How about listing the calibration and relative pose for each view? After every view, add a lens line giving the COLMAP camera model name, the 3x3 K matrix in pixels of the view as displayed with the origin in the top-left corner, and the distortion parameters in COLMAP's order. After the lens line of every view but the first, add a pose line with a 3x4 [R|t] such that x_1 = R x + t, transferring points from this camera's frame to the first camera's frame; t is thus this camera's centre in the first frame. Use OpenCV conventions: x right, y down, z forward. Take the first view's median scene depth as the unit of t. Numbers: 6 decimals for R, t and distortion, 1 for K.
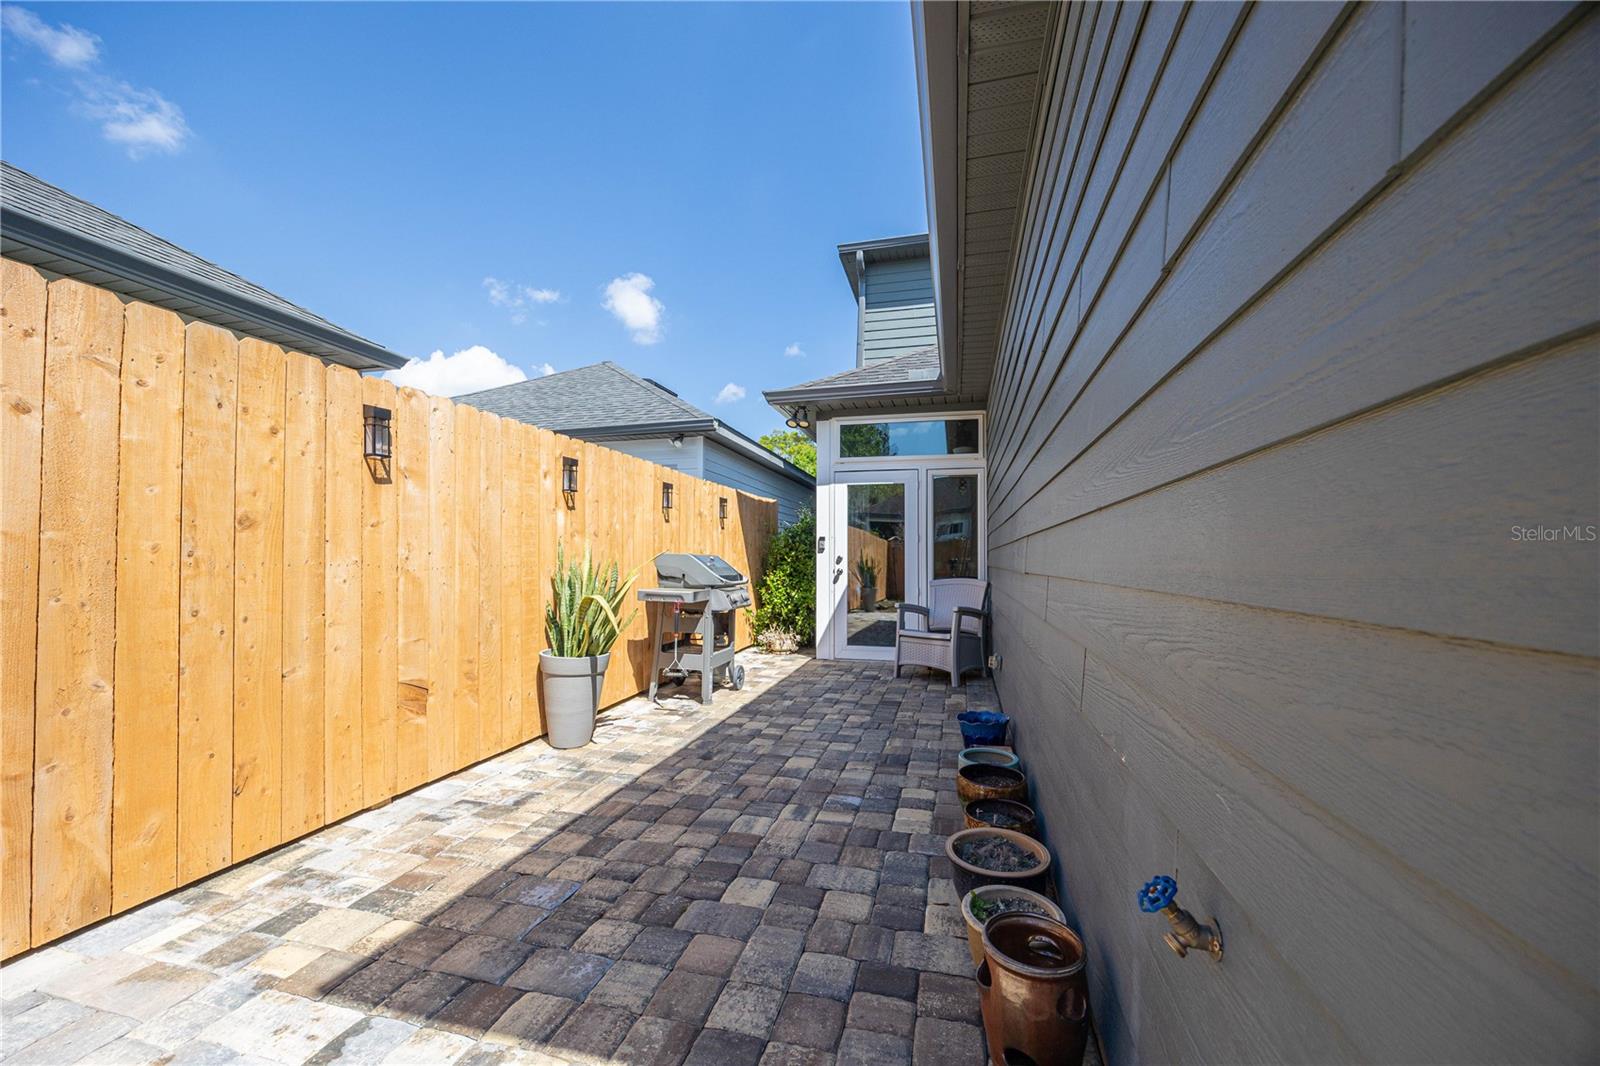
lens RADIAL K [[613.7, 0, 802.0], [0, 613.7, 546.4], [0, 0, 1]] dist [-0.002071, 0.000047]
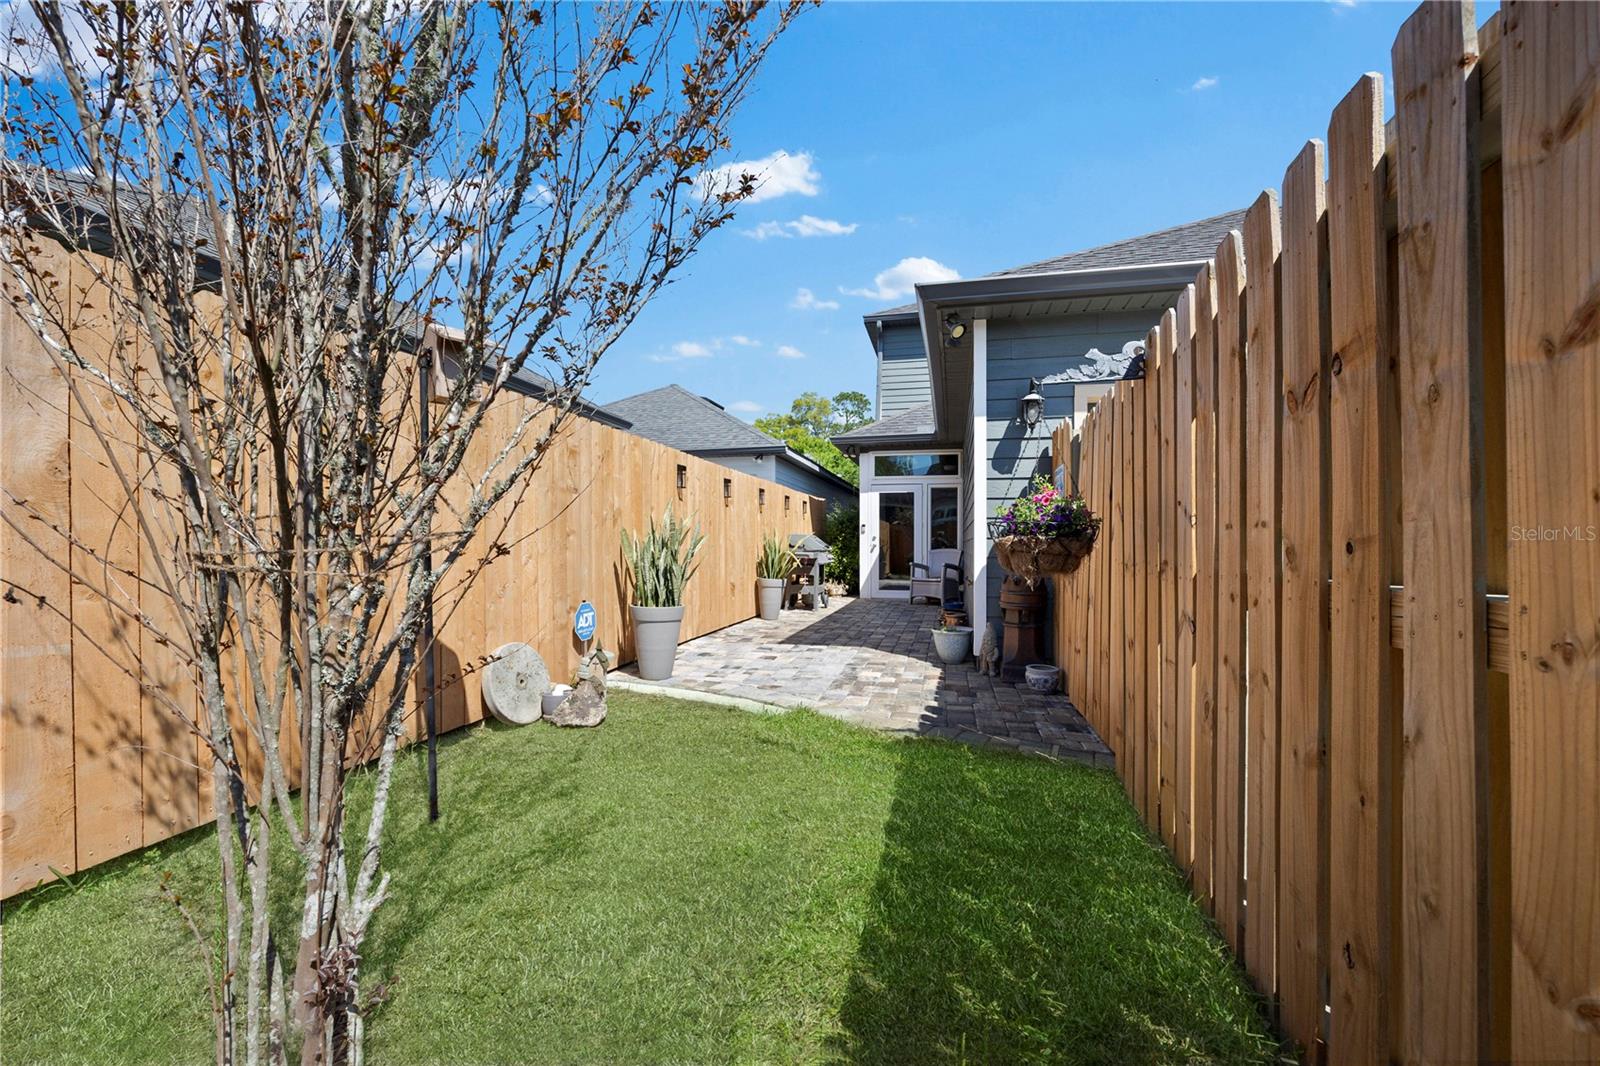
lens RADIAL K [[613.7, 0, 802.0], [0, 613.7, 546.4], [0, 0, 1]] dist [-0.002071, 0.000047]
pose [[0.999949, -0.001588, 0.009995, -0.147352], [0.001307, 0.999607, 0.028016, -0.003059], [-0.010036, -0.028002, 0.999557, -0.639481]]
